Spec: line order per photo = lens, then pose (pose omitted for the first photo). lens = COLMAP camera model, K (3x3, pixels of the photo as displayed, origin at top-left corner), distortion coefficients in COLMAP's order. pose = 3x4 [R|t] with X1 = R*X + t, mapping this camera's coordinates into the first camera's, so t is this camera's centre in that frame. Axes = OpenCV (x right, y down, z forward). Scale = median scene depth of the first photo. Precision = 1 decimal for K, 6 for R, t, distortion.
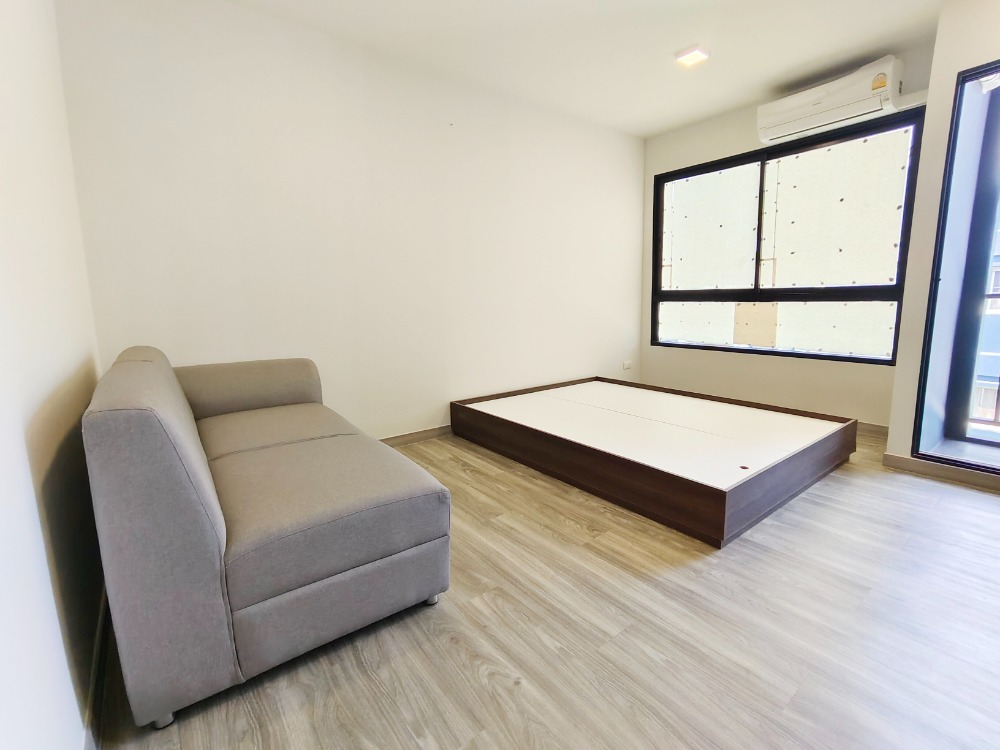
lens RADIAL K [[457.3, 0, 517.0], [0, 457.3, 369.2], [0, 0, 1]] dist [-0.013051, 0.012896]
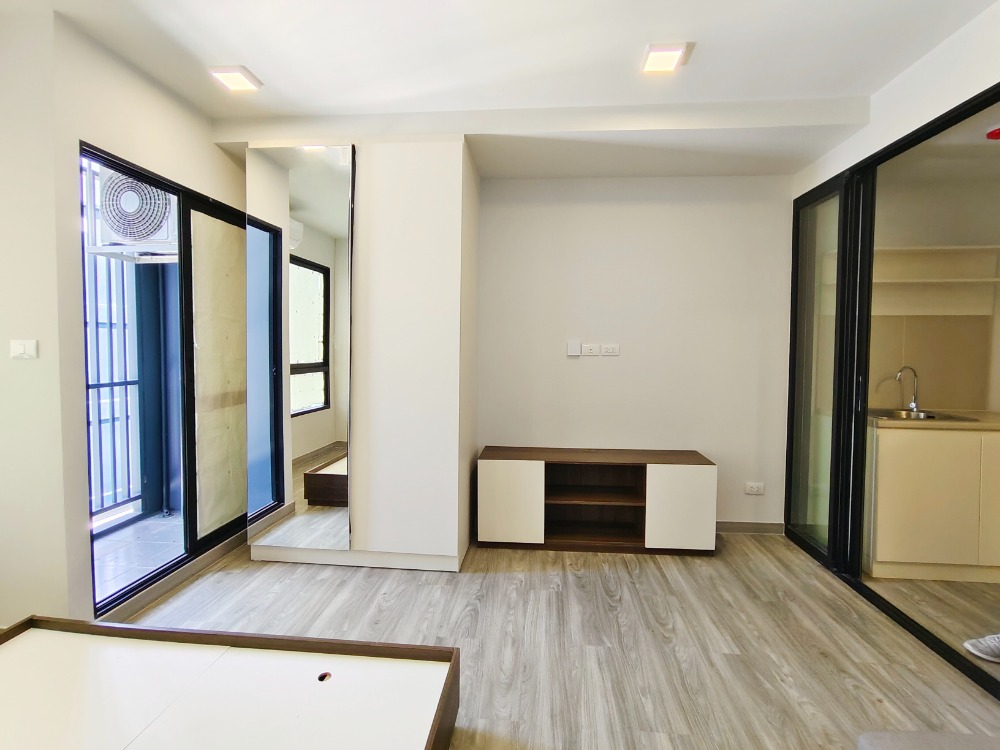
lens RADIAL K [[457.3, 0, 501.4], [0, 457.3, 359.0], [0, 0, 1]] dist [-0.013051, 0.012896]
pose [[-0.723860, -0.012641, 0.689831, -0.143744], [0.102746, 0.986709, 0.125895, -0.281404], [-0.682254, 0.162008, -0.712940, 1.116246]]
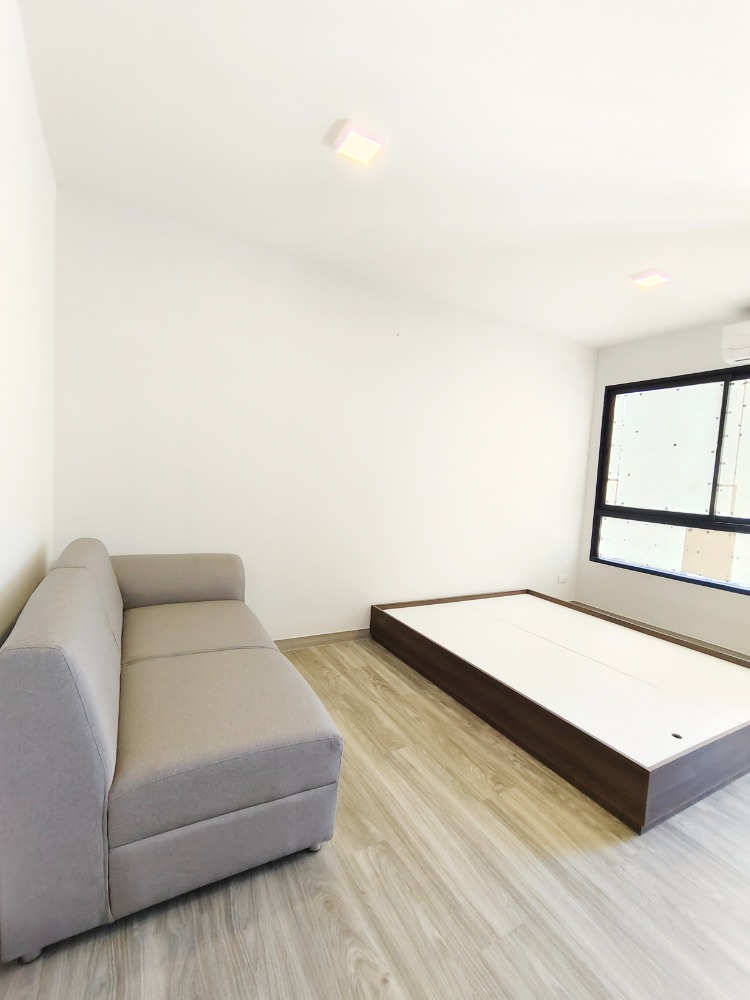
lens RADIAL K [[457.3, 0, 395.9], [0, 457.3, 517.3], [0, 0, 1]] dist [-0.013051, 0.012896]
pose [[0.987005, 0.089084, -0.133739, 0.032070], [-0.097290, 0.993673, -0.056117, -0.095808], [0.127893, 0.068399, 0.989427, 0.016758]]
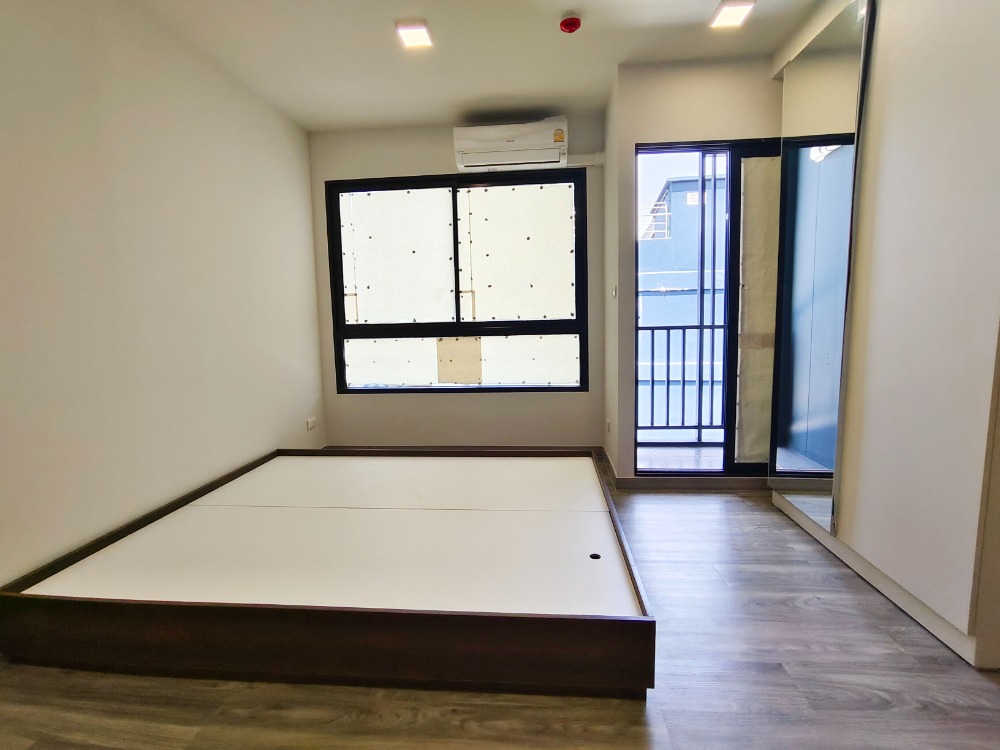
lens RADIAL K [[457.3, 0, 500.8], [0, 457.3, 359.3], [0, 0, 1]] dist [-0.013051, 0.012896]
pose [[0.692385, -0.066075, 0.718496, -0.141704], [0.122647, 0.992084, -0.026956, -0.106558], [-0.711028, 0.106785, 0.695008, 0.482005]]
